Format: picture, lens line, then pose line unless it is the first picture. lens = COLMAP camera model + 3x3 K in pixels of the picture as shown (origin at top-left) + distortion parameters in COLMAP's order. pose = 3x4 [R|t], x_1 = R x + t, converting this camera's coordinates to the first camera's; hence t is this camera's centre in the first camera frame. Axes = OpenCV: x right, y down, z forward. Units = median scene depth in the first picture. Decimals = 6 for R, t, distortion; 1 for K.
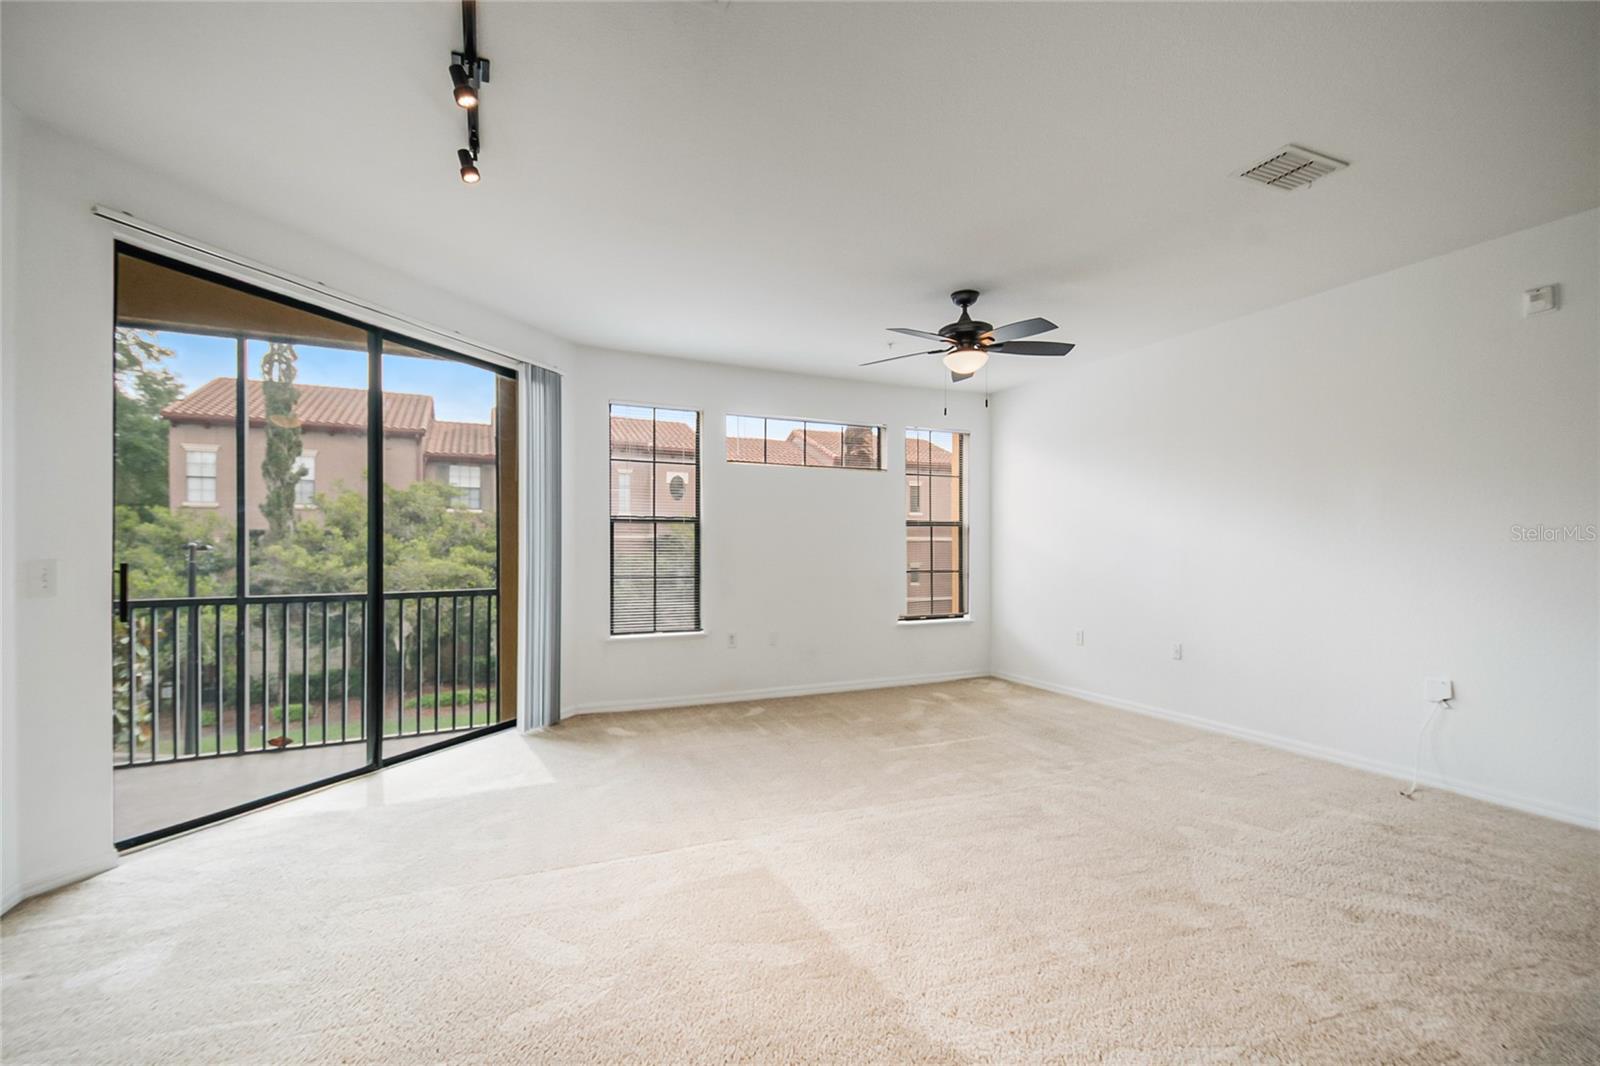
lens RADIAL K [[702.2, 0, 842.9], [0, 702.2, 554.0], [0, 0, 1]] dist [0.000213, -0.001241]
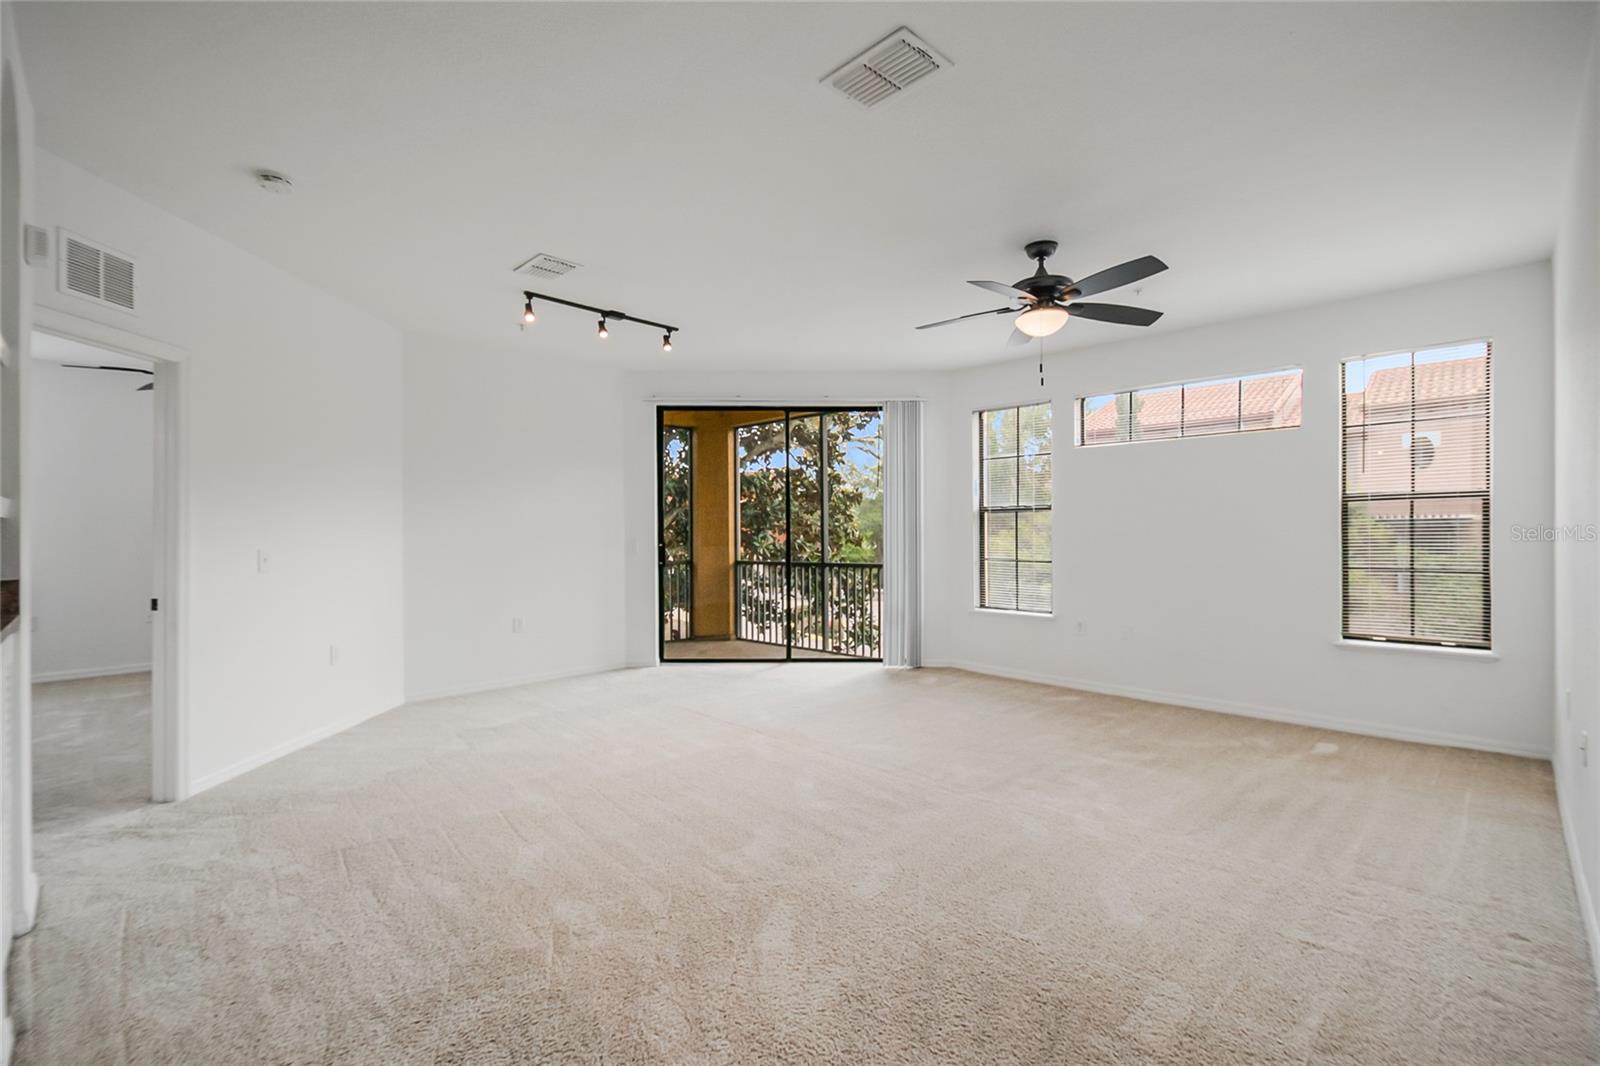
lens RADIAL K [[702.2, 0, 802.6], [0, 702.2, 536.4], [0, 0, 1]] dist [0.000213, -0.001241]
pose [[0.344214, 0.005333, -0.938876, 0.537053], [-0.006895, 0.999971, 0.003152, -0.004832], [0.938866, 0.005388, 0.344240, 0.245913]]
